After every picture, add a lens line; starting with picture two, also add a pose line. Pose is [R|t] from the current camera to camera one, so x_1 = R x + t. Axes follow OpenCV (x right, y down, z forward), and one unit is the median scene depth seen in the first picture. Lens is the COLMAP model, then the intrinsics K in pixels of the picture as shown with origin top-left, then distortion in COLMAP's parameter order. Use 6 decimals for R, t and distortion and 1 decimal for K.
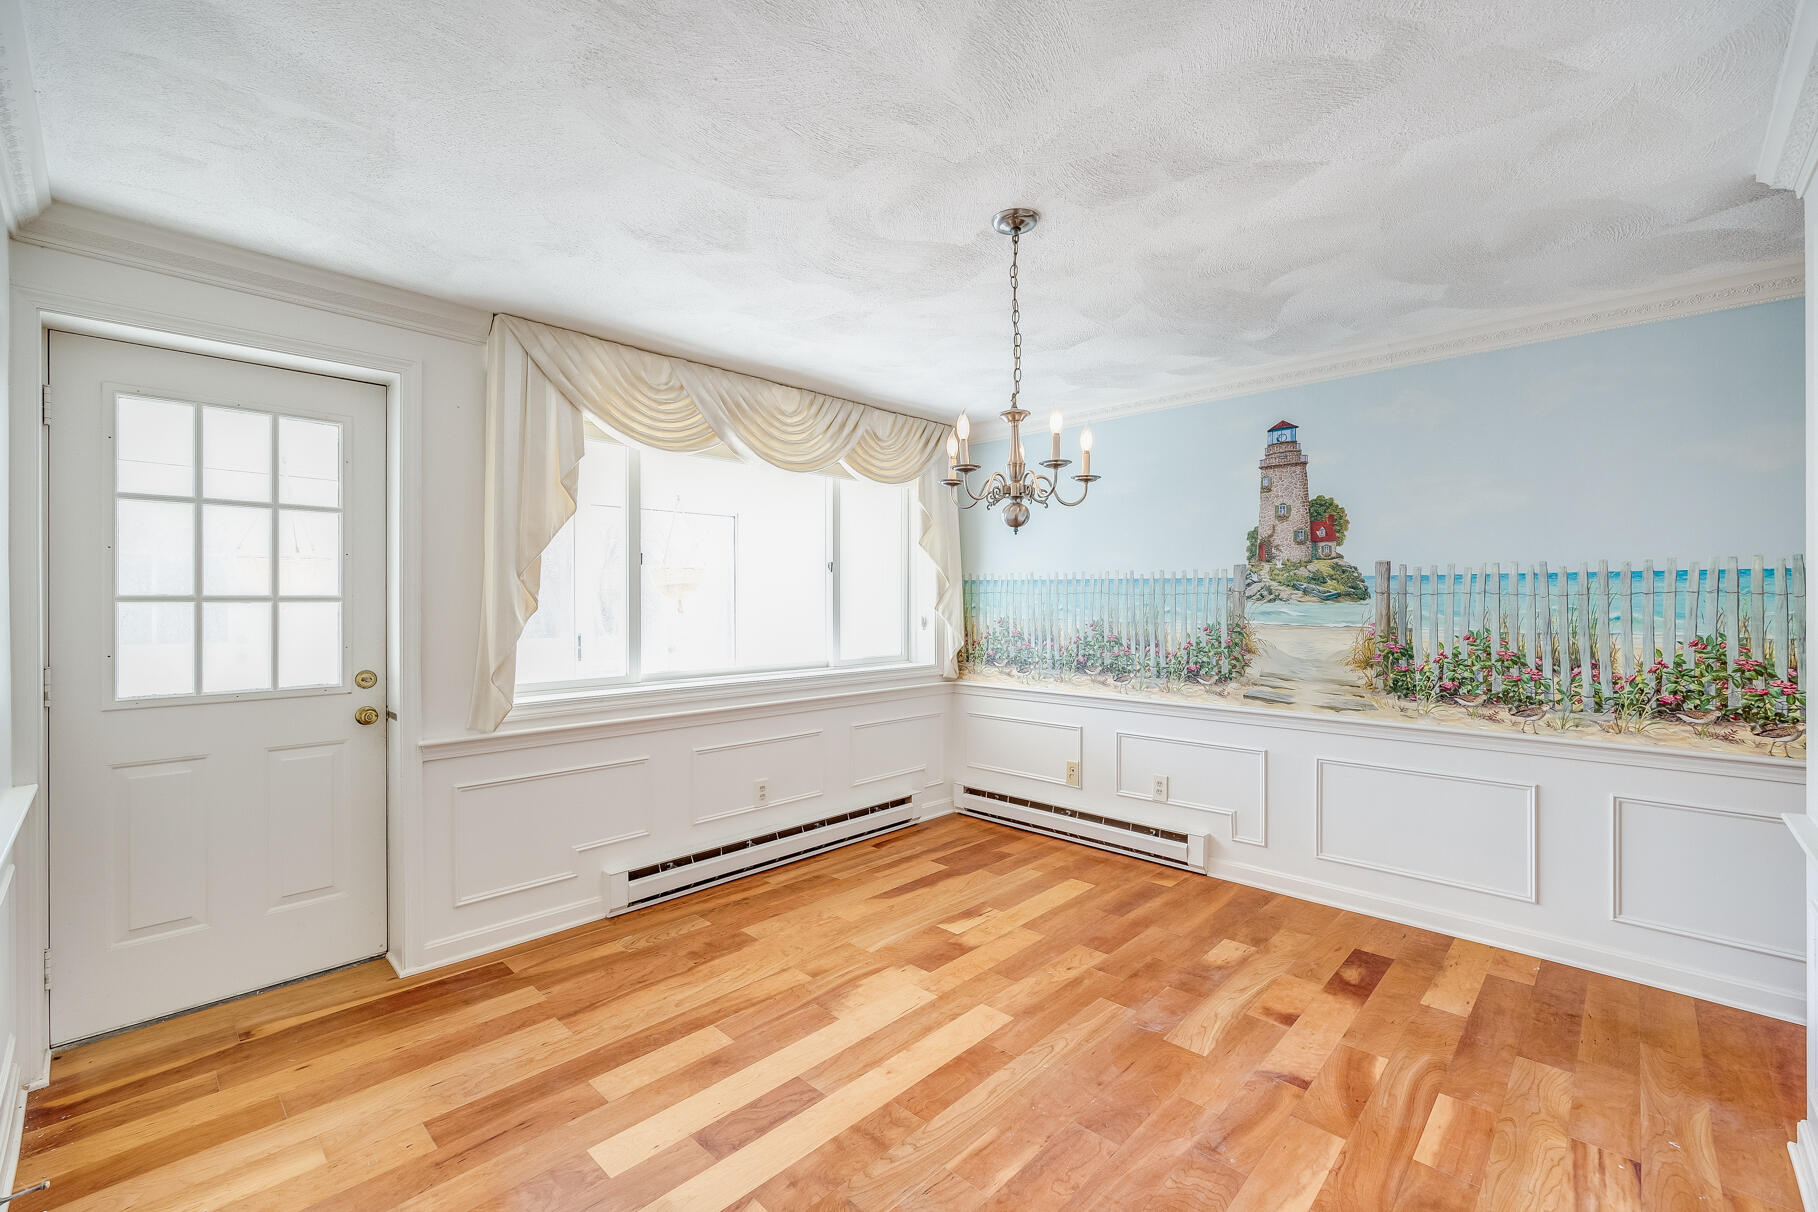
lens RADIAL K [[768.2, 0, 909.1], [0, 768.2, 600.4], [0, 0, 1]] dist [-0.001803, -0.000239]
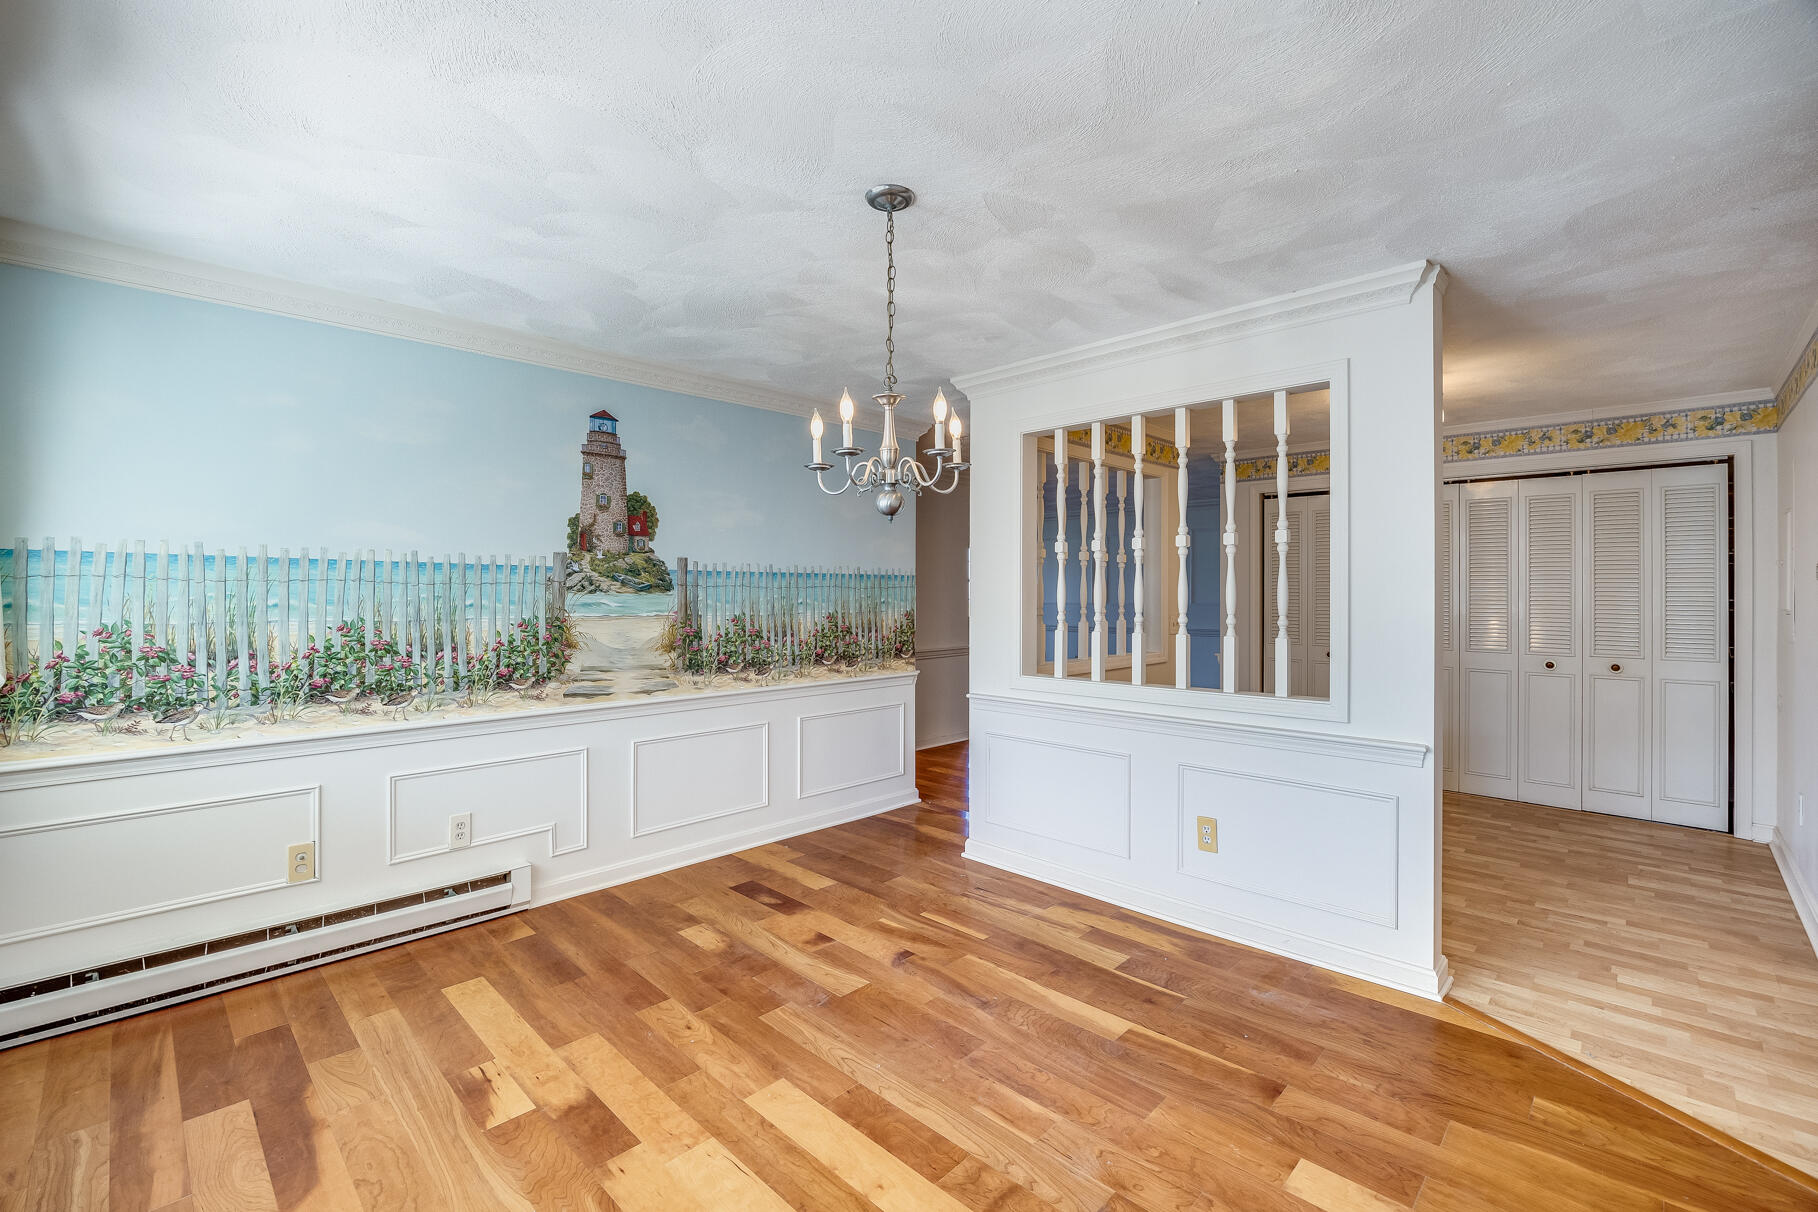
lens RADIAL K [[780.9, 0, 912.1], [0, 780.9, 585.6], [0, 0, 1]] dist [-0.016788, -0.000099]
pose [[0.010697, 0.008068, 0.999910, -0.562910], [-0.000856, 0.999967, -0.008059, 0.000227], [-0.999942, -0.000770, 0.010704, 0.649823]]
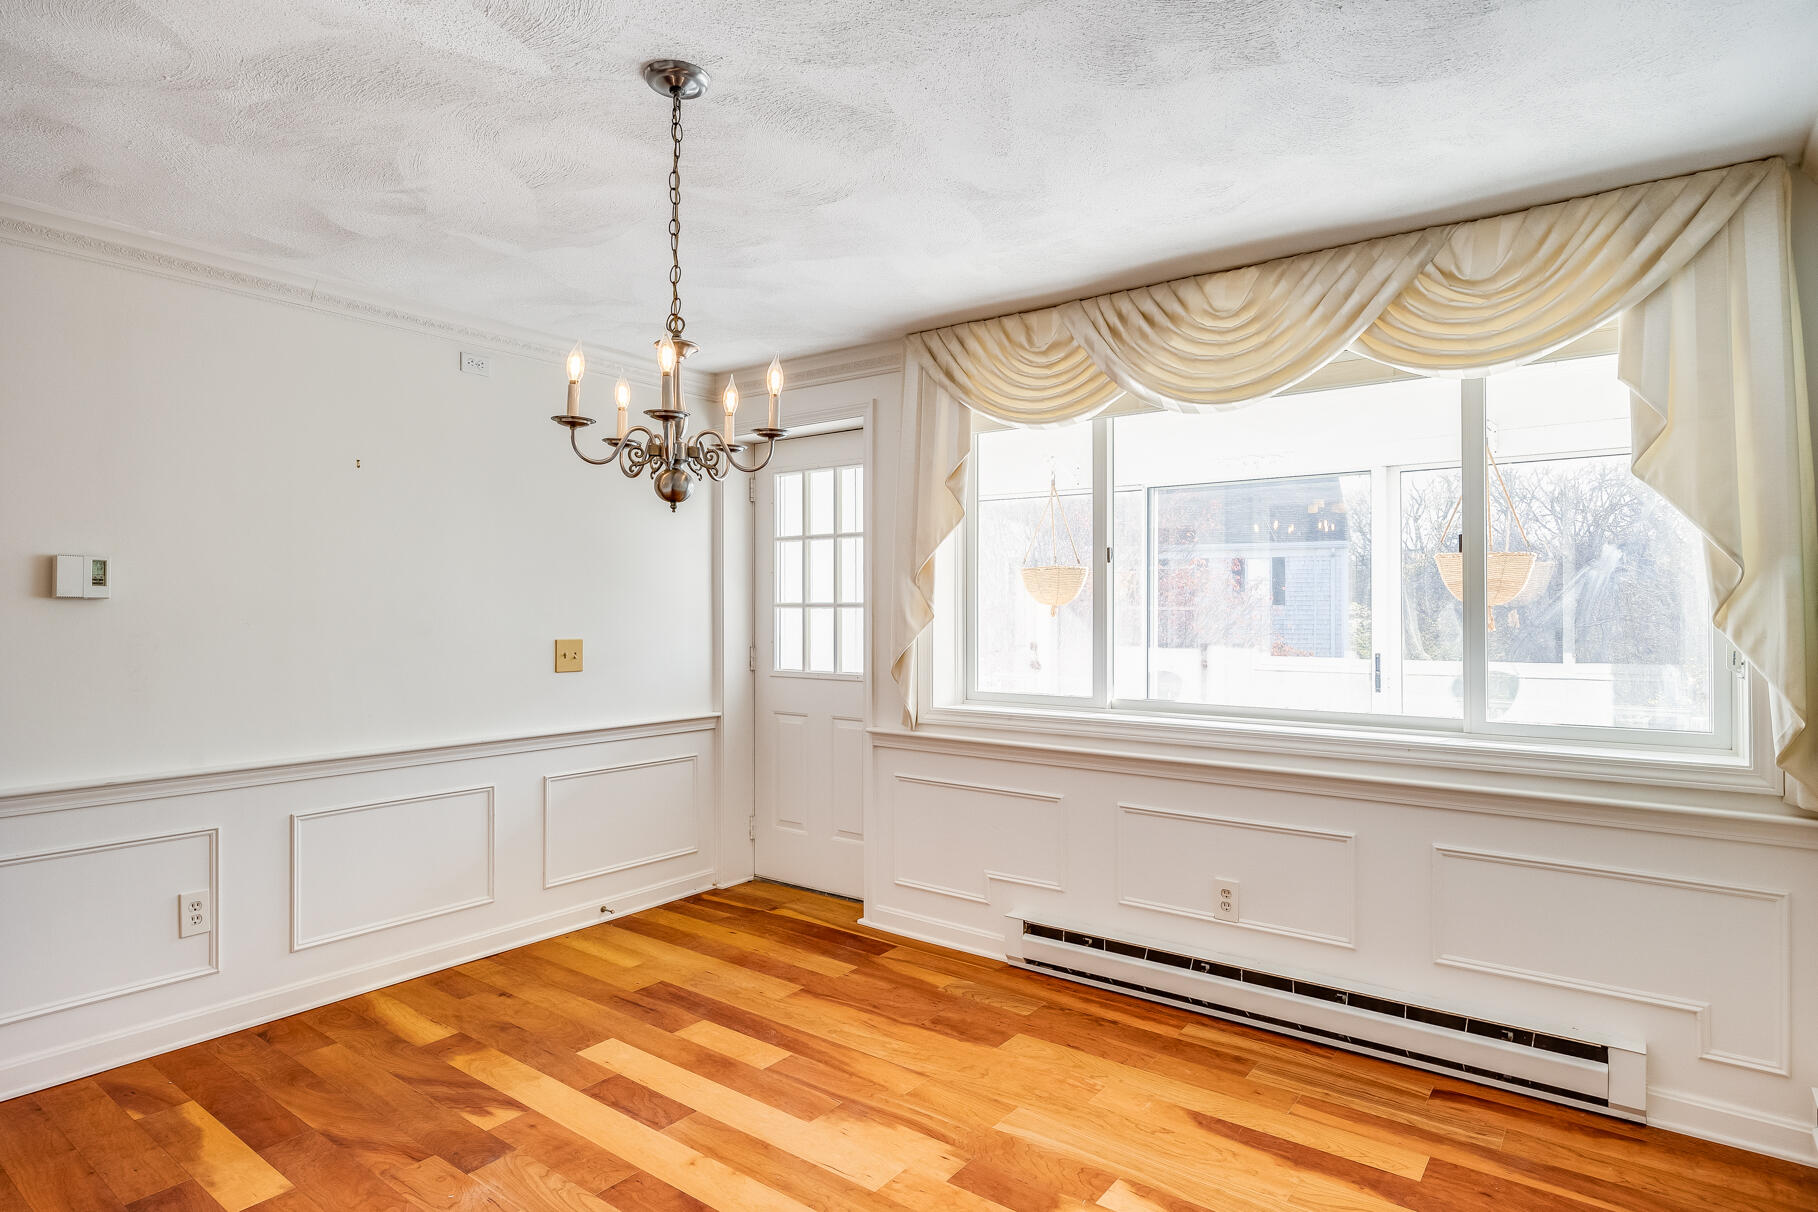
lens RADIAL K [[989.1, 0, 904.8], [0, 989.1, 603.9], [0, 0, 1]] dist [-0.016441, -0.000003]
pose [[0.117437, -0.001524, -0.993079, 0.731364], [-0.002116, 0.999996, -0.001785, -0.001114], [0.993078, 0.002311, 0.117434, 0.747570]]
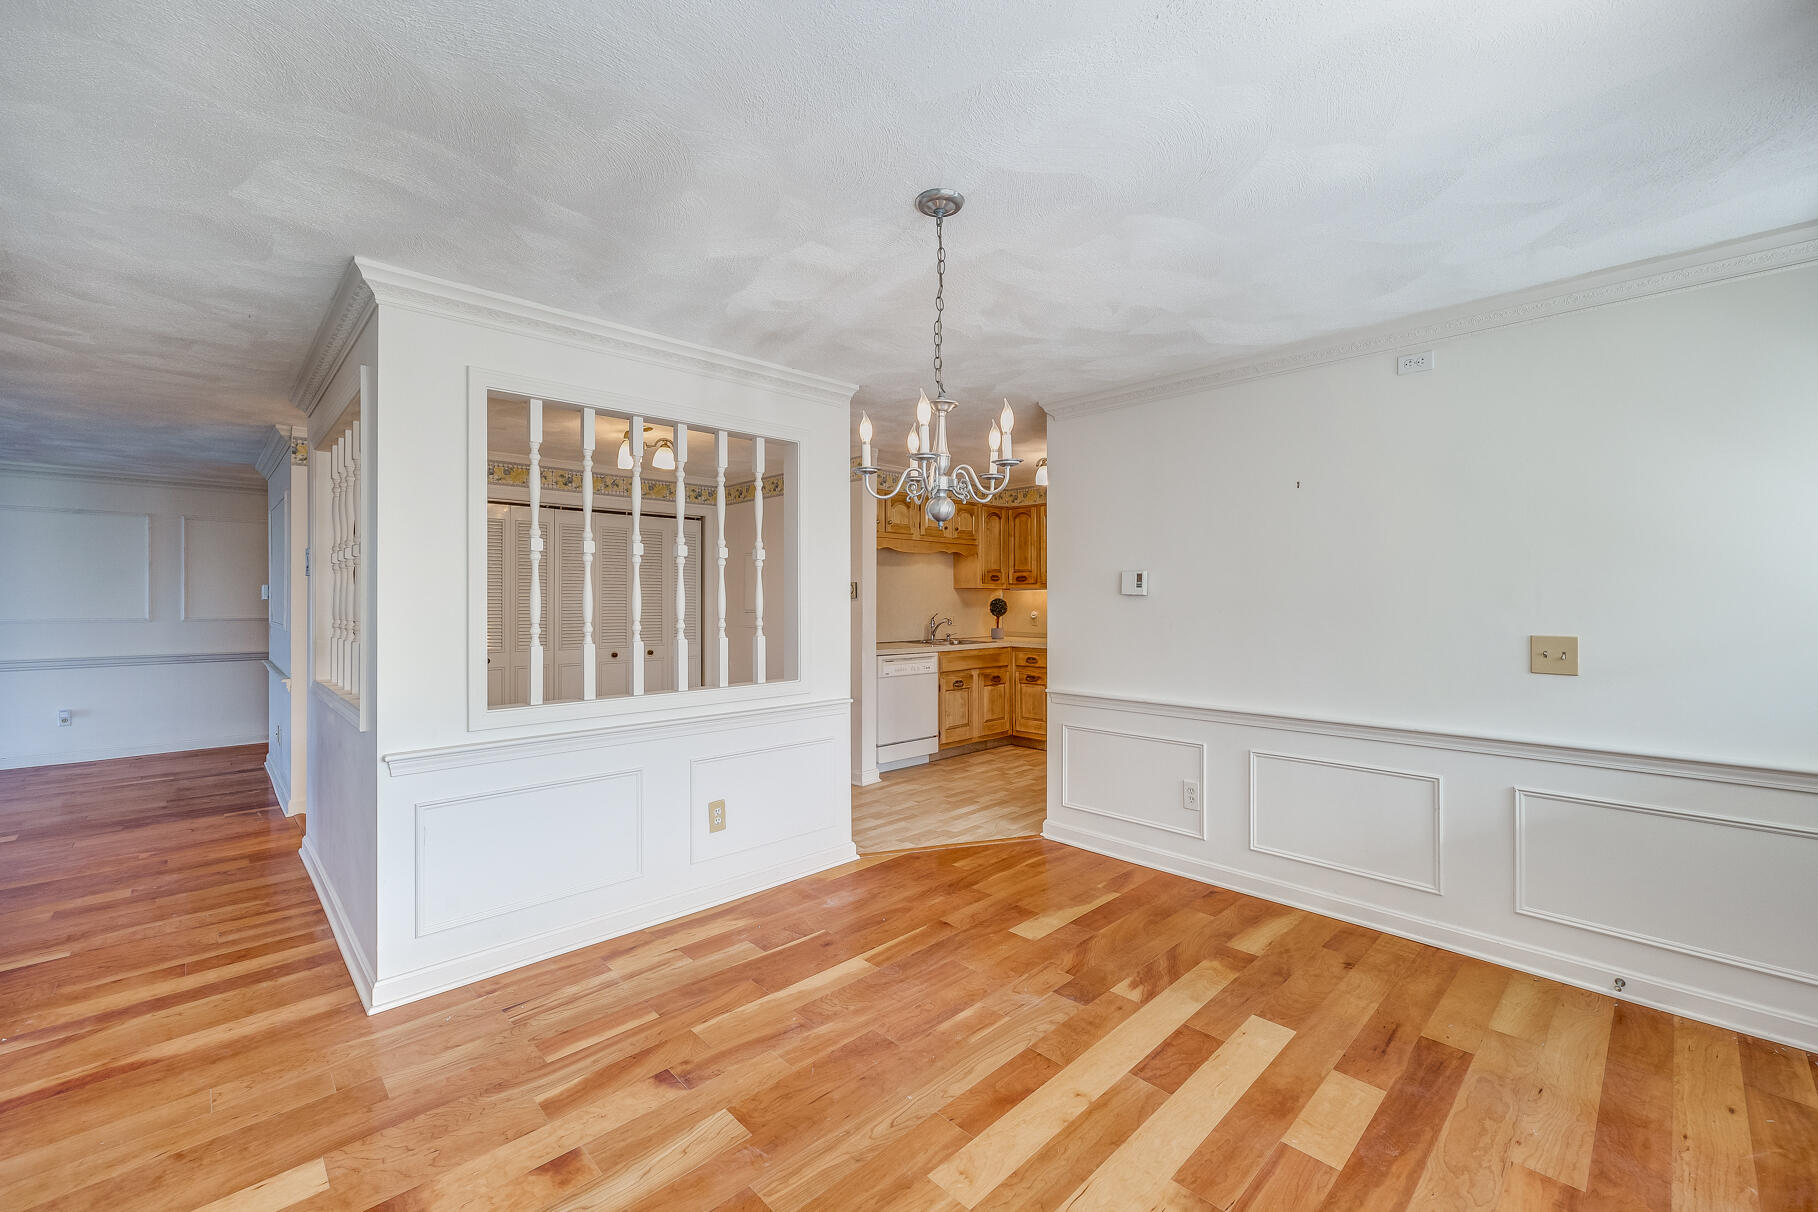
lens RADIAL K [[736.7, 0, 910.2], [0, 736.7, 599.7], [0, 0, 1]] dist [0.000653, -0.000054]
pose [[-0.999078, 0.002954, 0.042824, 0.093679], [0.002897, 0.999995, -0.001395, 0.002582], [-0.042828, -0.001270, -0.999082, 1.300731]]
